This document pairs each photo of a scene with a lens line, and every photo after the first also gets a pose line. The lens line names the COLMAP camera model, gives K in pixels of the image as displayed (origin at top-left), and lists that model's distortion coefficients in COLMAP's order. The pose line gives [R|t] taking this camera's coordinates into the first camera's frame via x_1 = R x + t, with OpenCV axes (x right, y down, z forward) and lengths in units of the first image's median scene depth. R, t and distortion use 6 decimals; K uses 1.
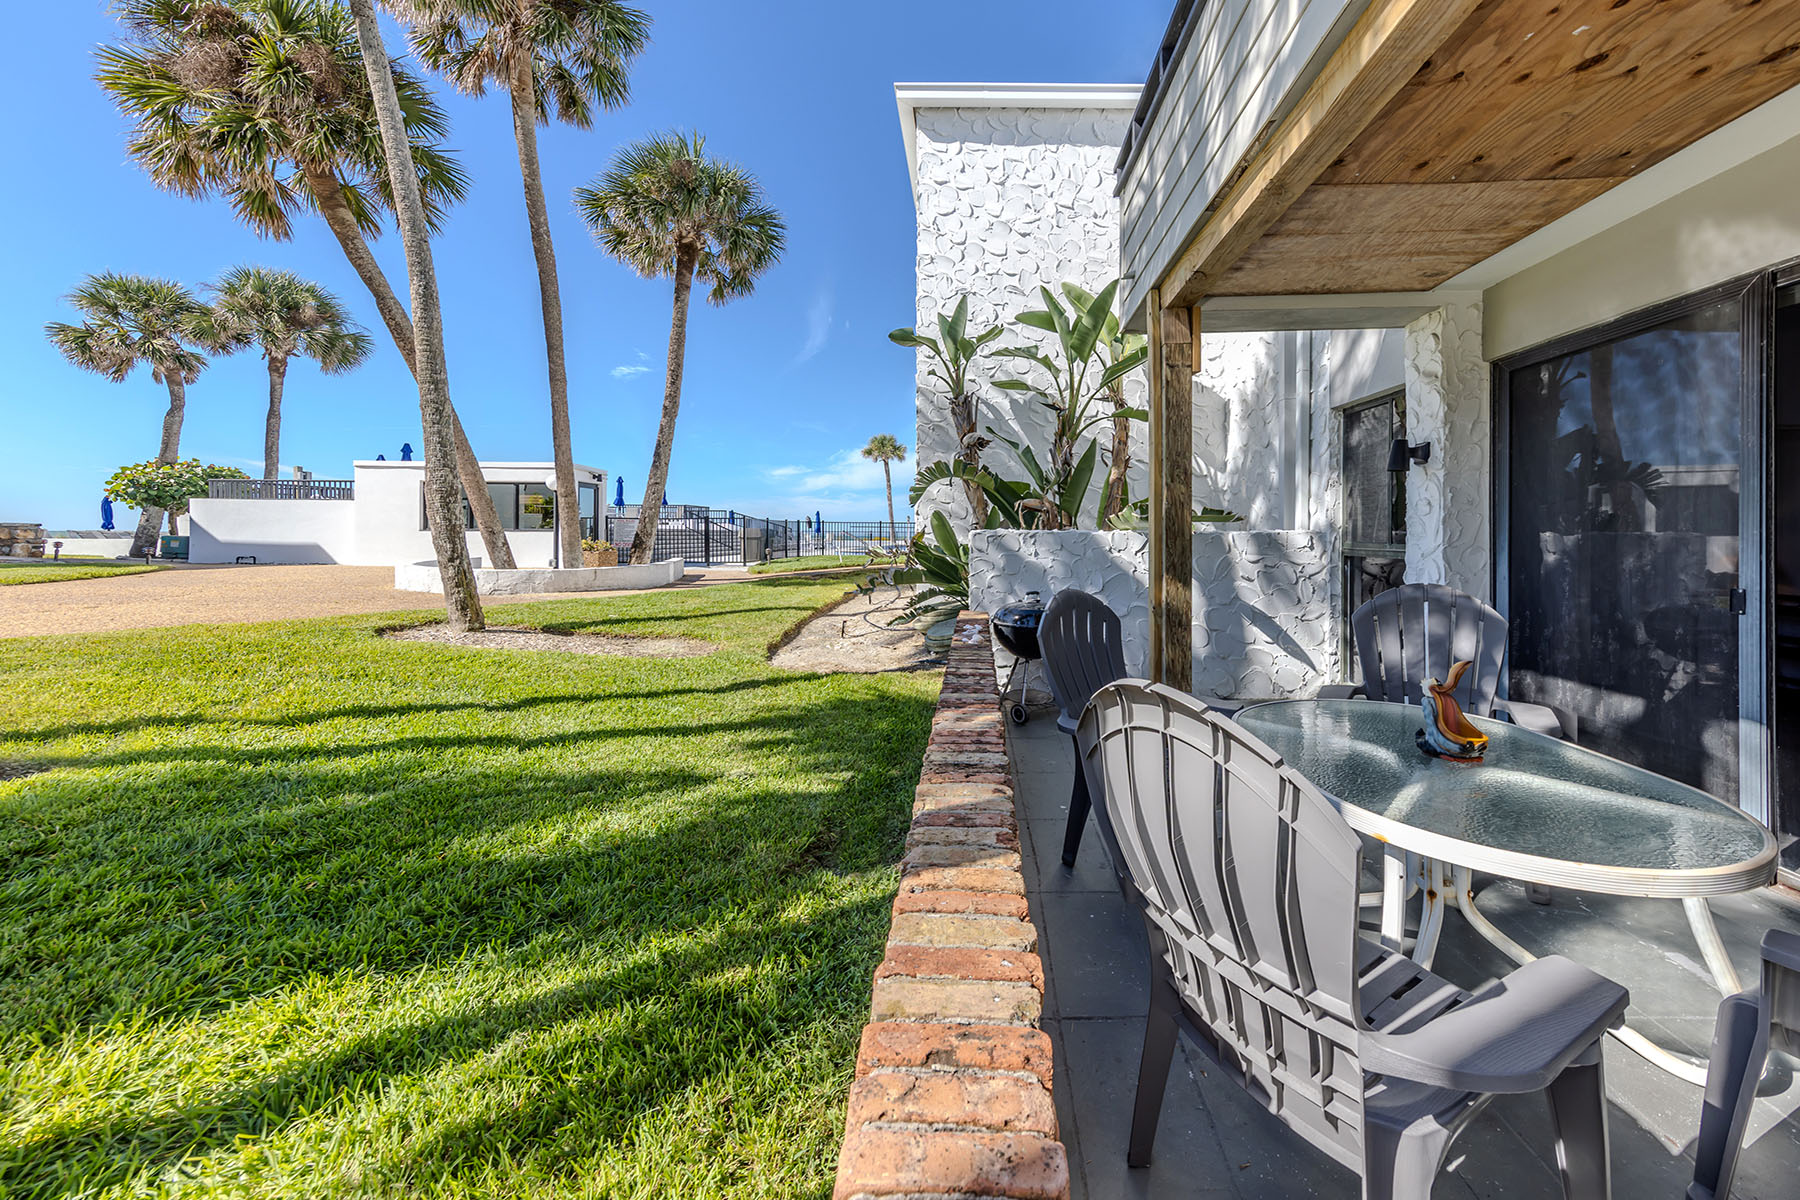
lens RADIAL K [[660.3, 0, 954.4], [0, 660.3, 543.0], [0, 0, 1]] dist [0.008939, -0.001064]
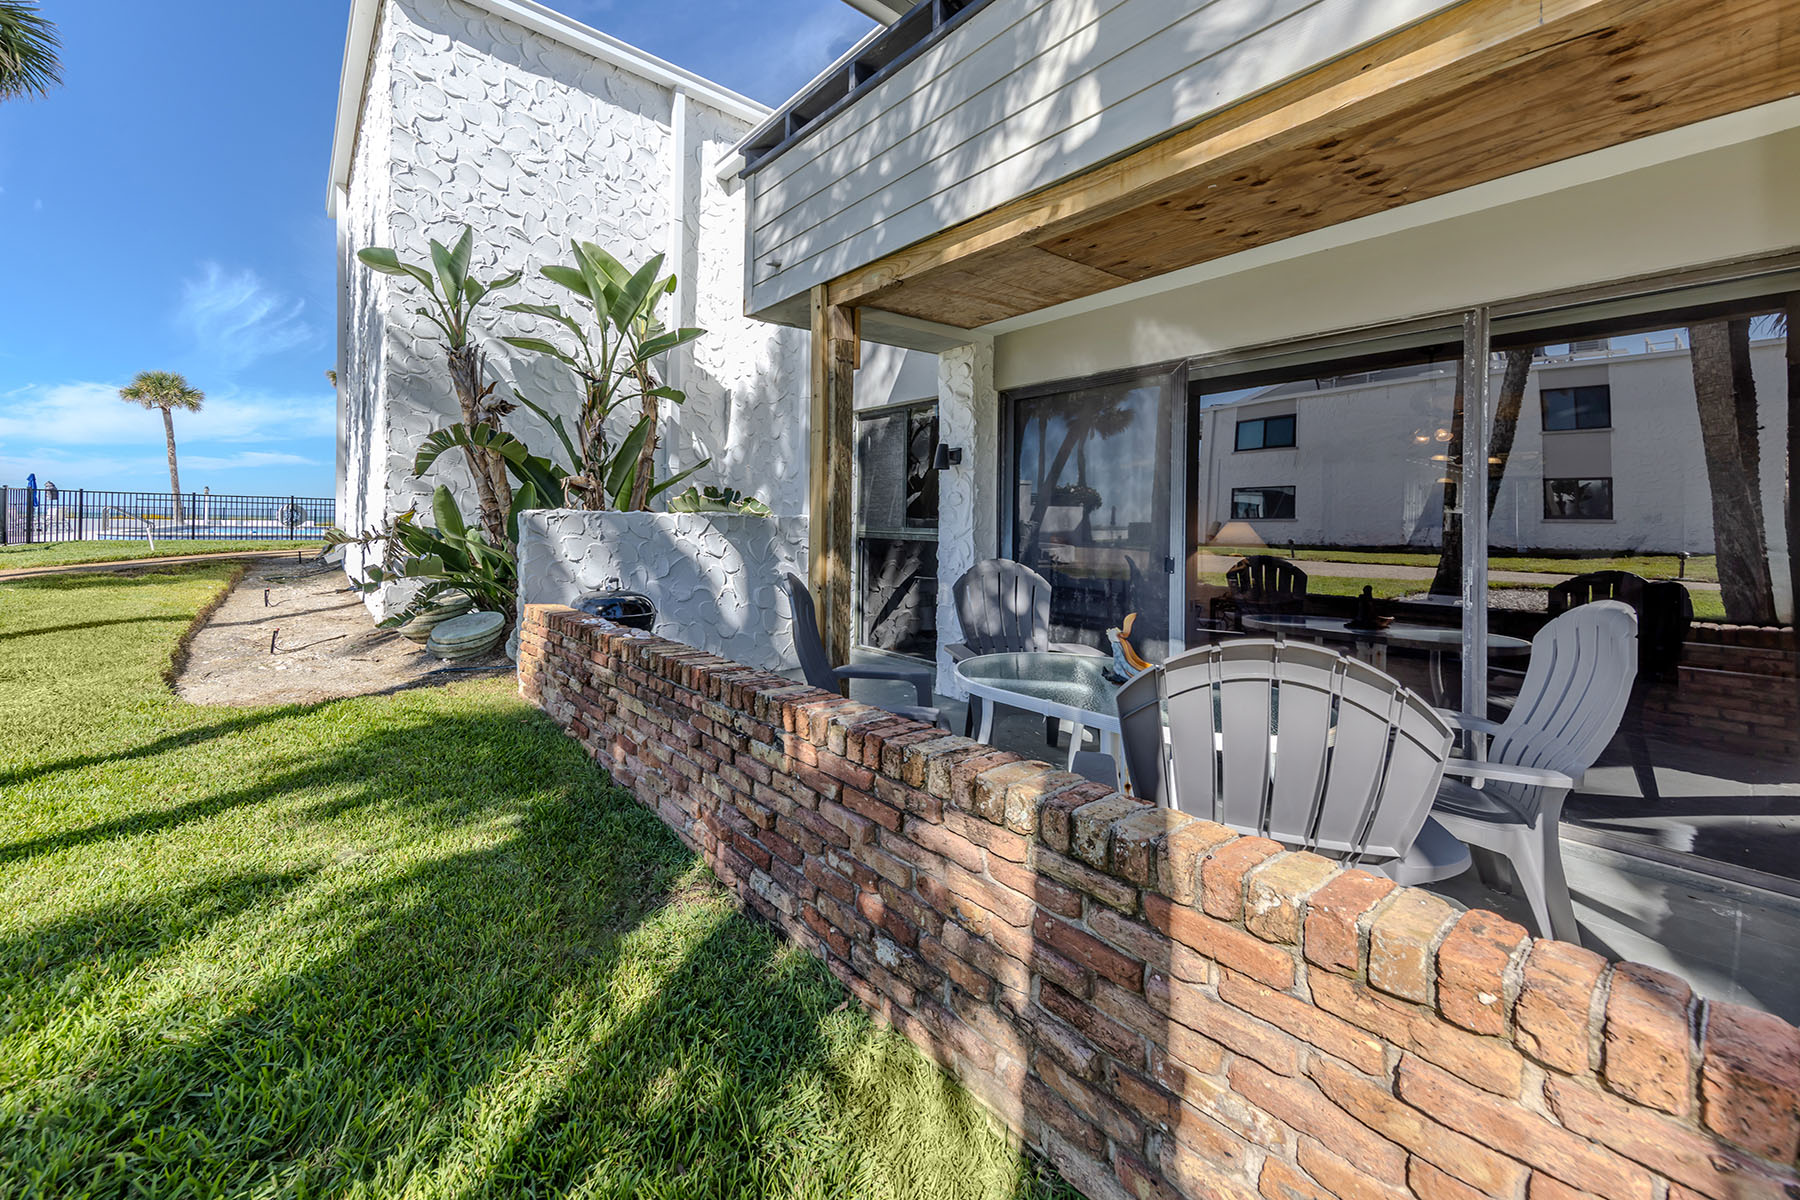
lens RADIAL K [[675.9, 0, 815.5], [0, 675.9, 531.9], [0, 0, 1]] dist [0.002259, -0.000346]
pose [[0.812296, 0.000161, 0.583246, -0.131171], [-0.005574, 0.999956, 0.007487, 0.000304], [-0.583219, -0.009333, 0.812261, 0.053985]]
